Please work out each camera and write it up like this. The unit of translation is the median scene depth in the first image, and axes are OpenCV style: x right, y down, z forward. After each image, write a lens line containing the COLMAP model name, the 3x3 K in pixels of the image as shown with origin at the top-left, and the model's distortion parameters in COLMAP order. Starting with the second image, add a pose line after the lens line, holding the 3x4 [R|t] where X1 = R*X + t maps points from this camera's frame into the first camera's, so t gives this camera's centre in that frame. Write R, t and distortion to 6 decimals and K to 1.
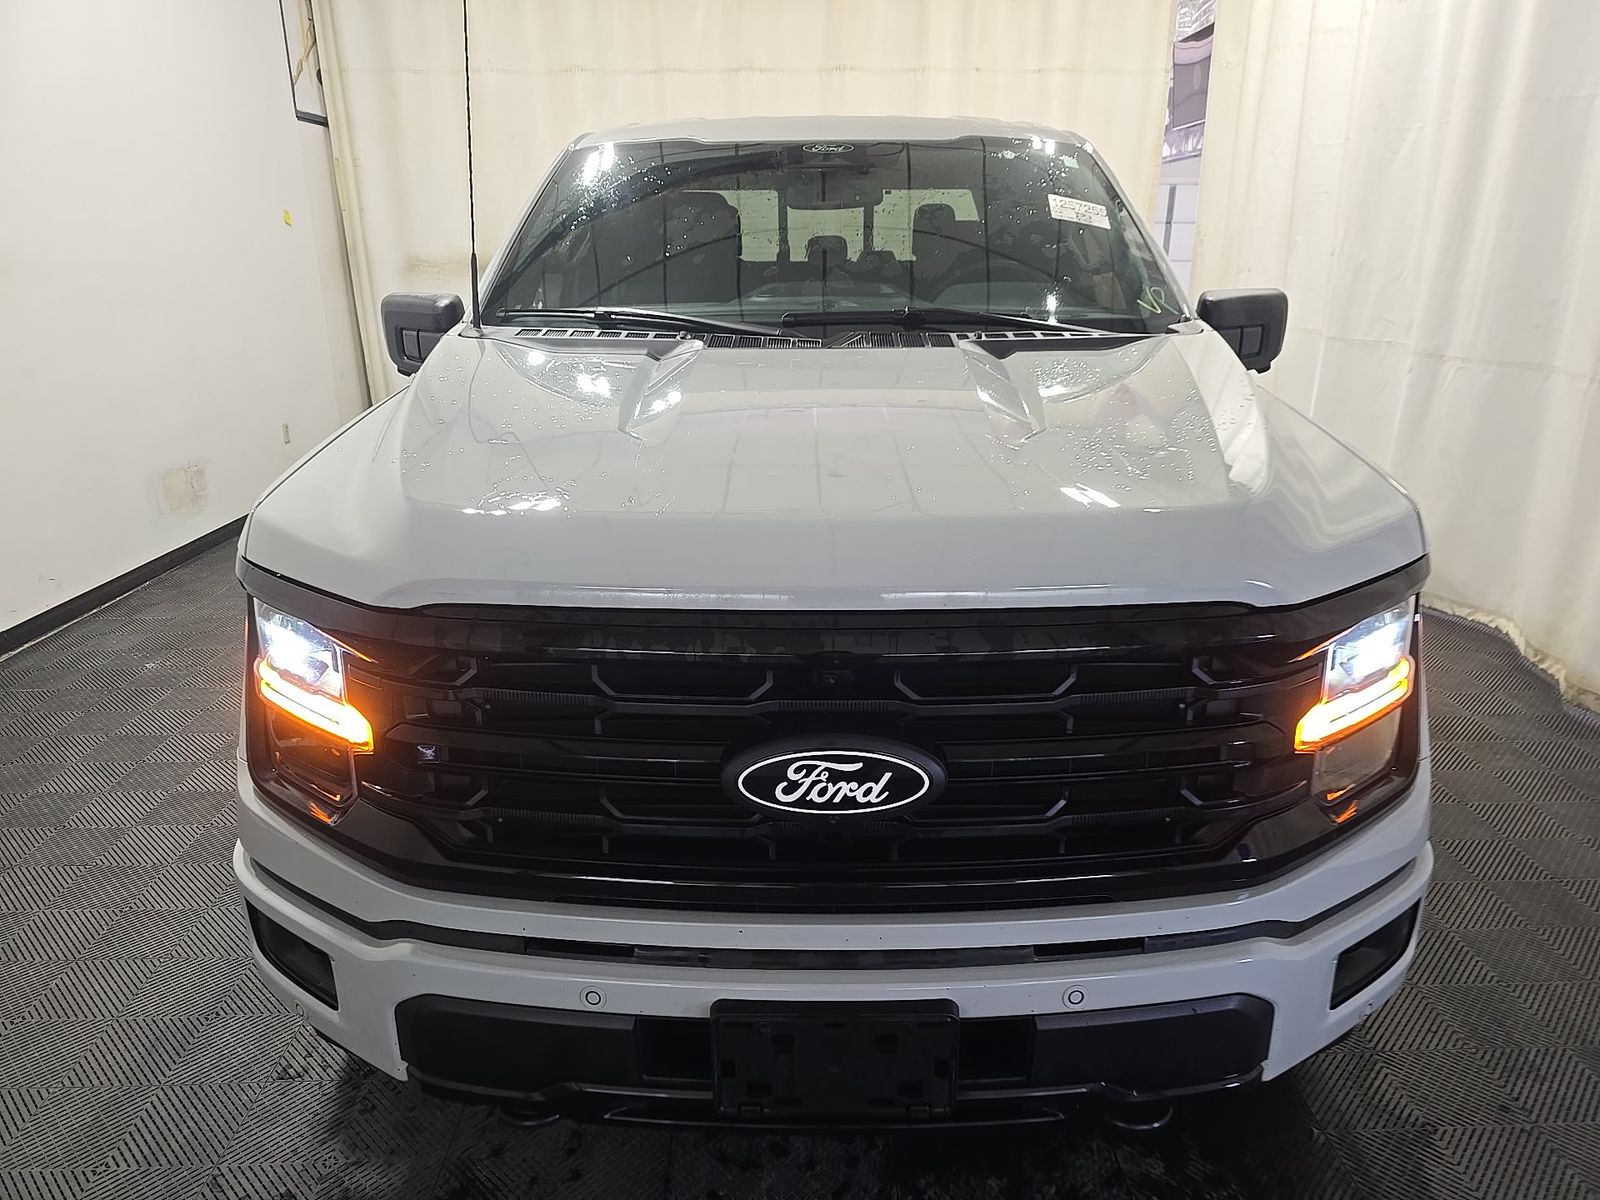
lens RADIAL K [[1091.7, 0, 800.0], [0, 1091.7, 600.0], [0, 0, 1]] dist [0.046790, -0.041619]
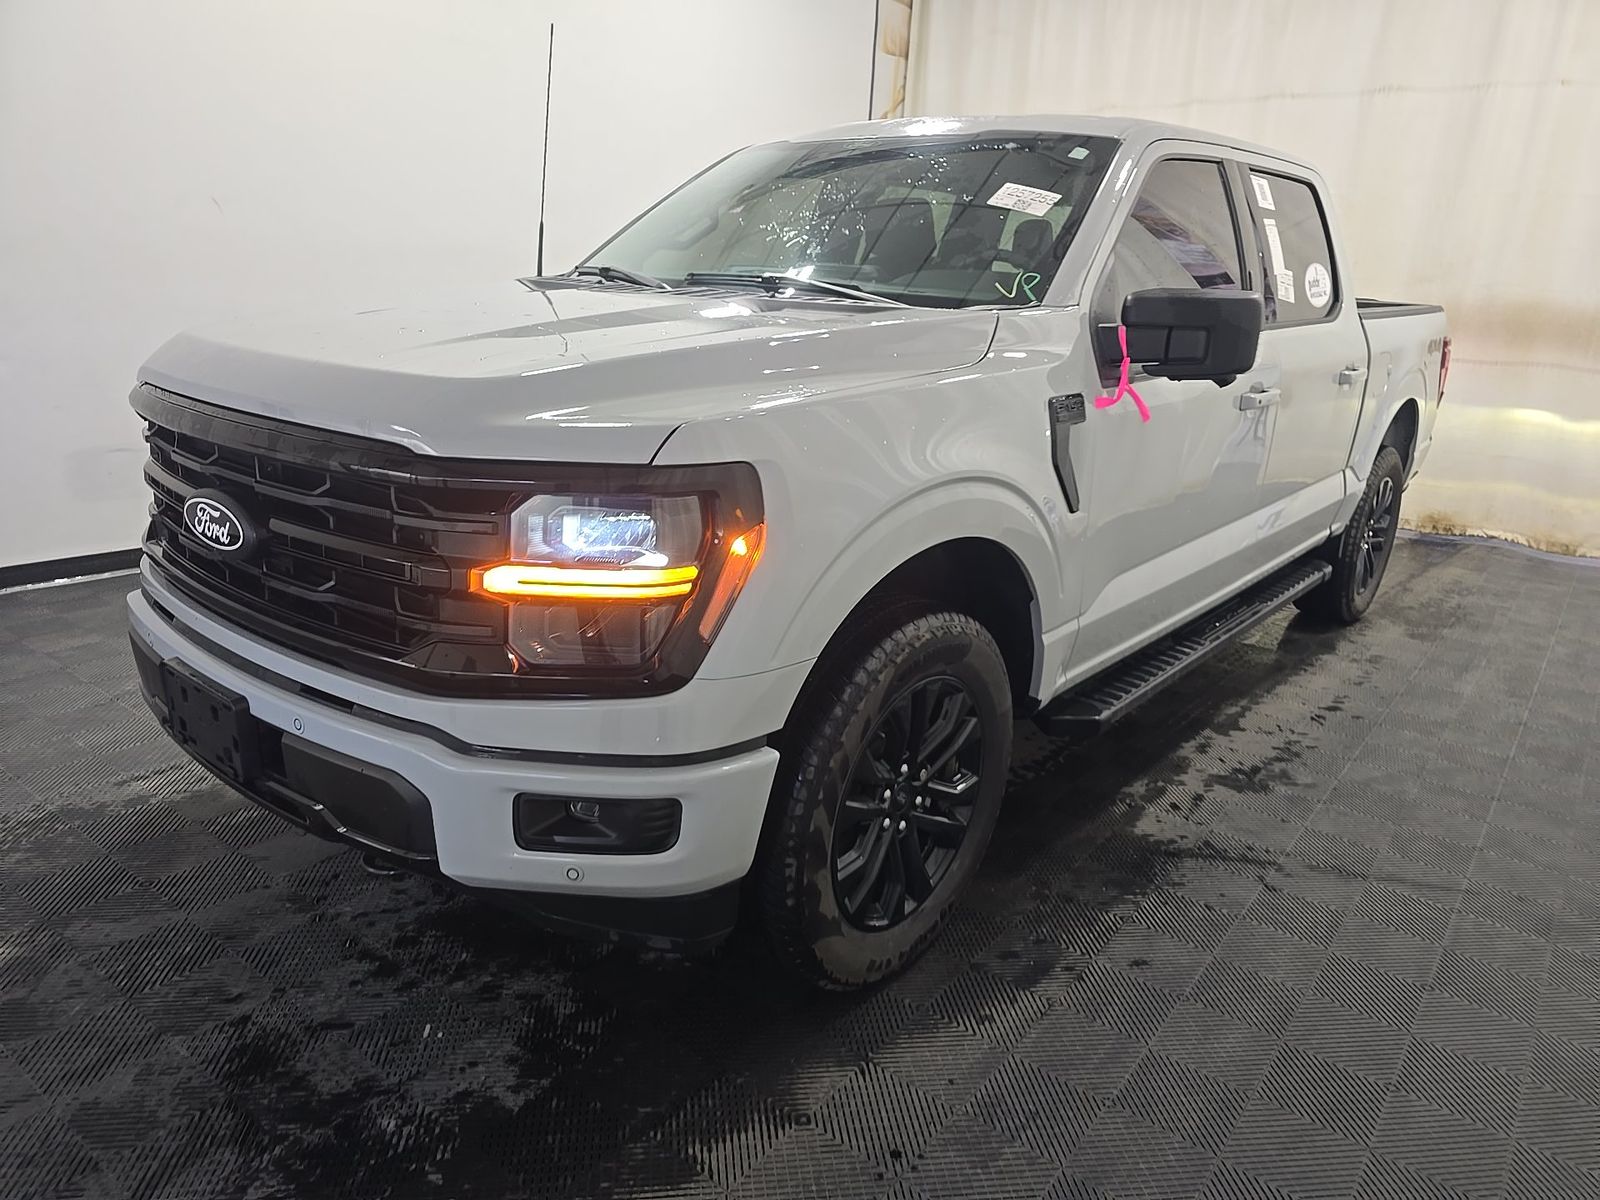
lens RADIAL K [[1086.7, 0, 800.0], [0, 1086.7, 600.0], [0, 0, 1]] dist [0.007808, -0.000959]
pose [[0.777798, 0.223573, -0.587406, 1.330881], [-0.246910, 0.968147, 0.041549, 0.007954], [0.577985, 0.112720, 0.808225, 0.240131]]
